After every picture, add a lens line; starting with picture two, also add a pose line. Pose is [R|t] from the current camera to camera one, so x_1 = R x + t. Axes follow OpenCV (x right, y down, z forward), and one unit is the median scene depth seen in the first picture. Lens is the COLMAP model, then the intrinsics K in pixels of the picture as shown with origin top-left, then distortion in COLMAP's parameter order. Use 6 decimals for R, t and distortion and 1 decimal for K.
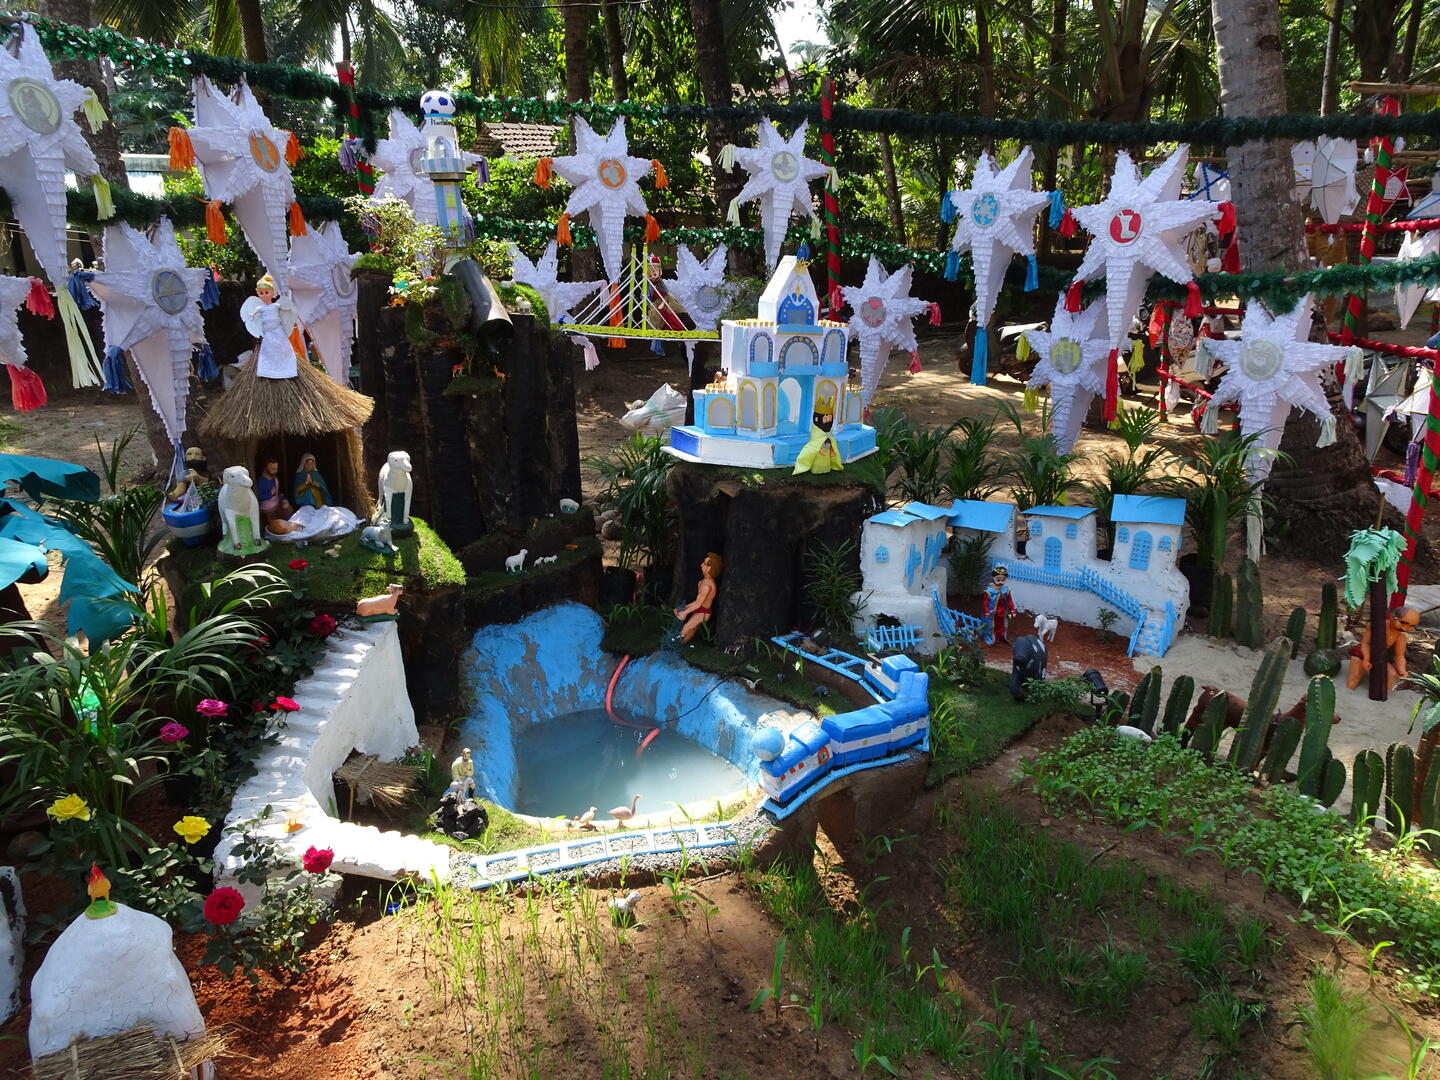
lens RADIAL K [[1025.8, 0, 722.4], [0, 1025.8, 543.4], [0, 0, 1]] dist [0.006134, 0.003404]
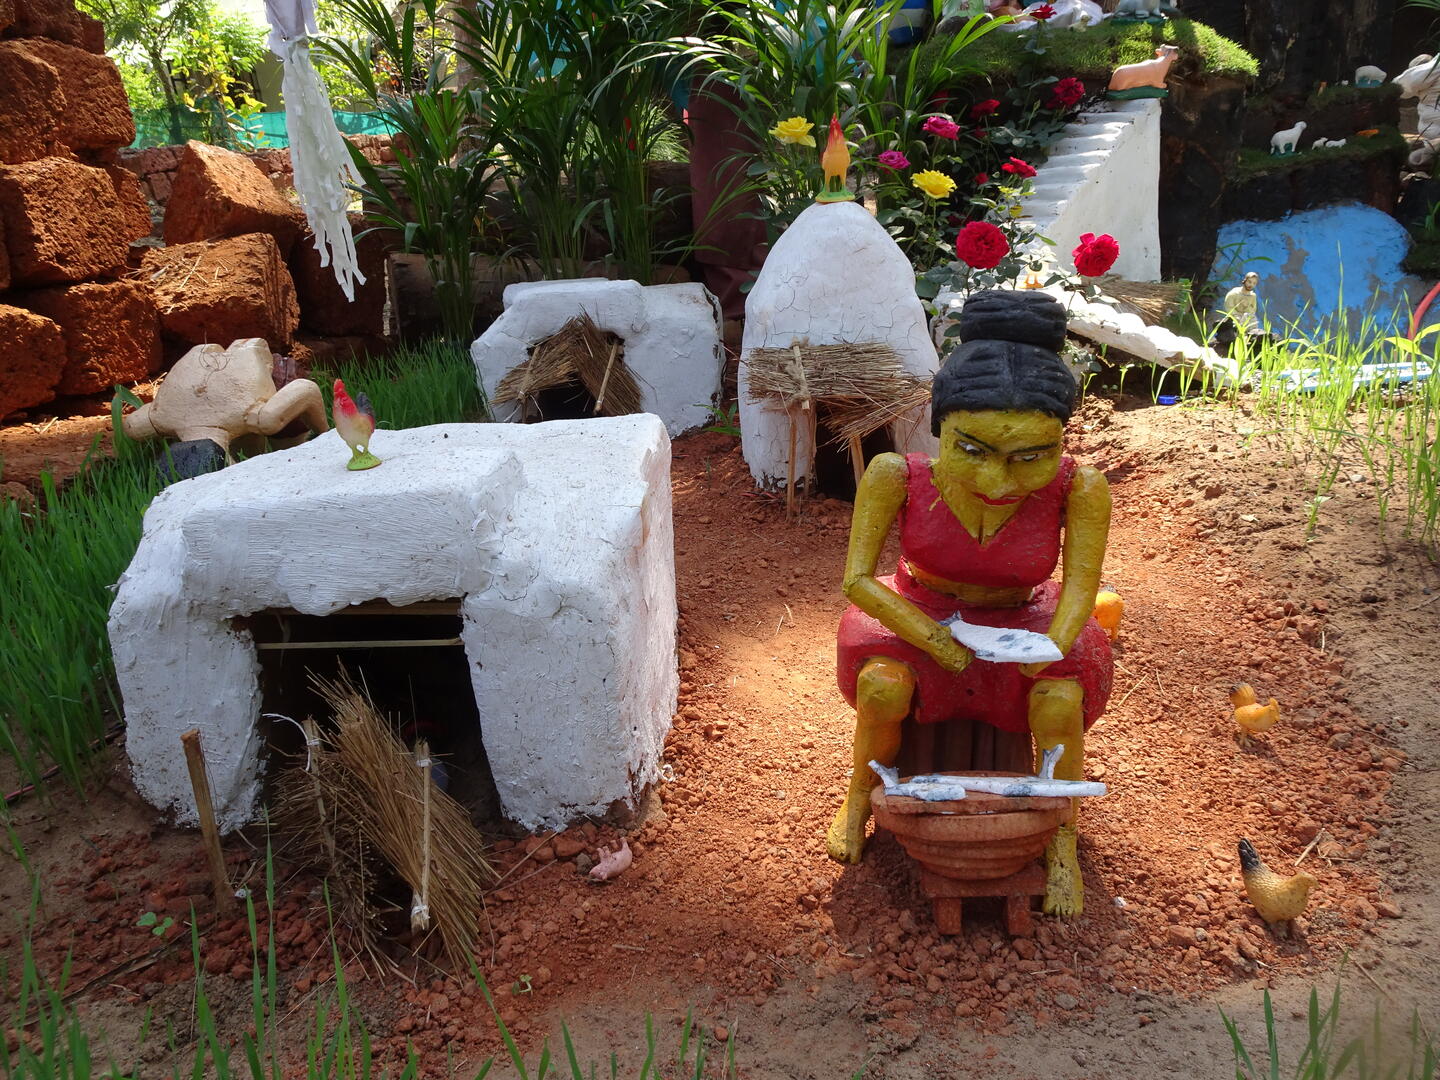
lens RADIAL K [[1025.8, 0, 722.0], [0, 1025.8, 537.9], [0, 0, 1]] dist [0.006134, 0.003404]
pose [[0.838037, 0.133601, -0.529004, -0.153330], [-0.063339, 0.986824, 0.148884, 0.288663], [0.541925, -0.091264, 0.835457, 0.200875]]
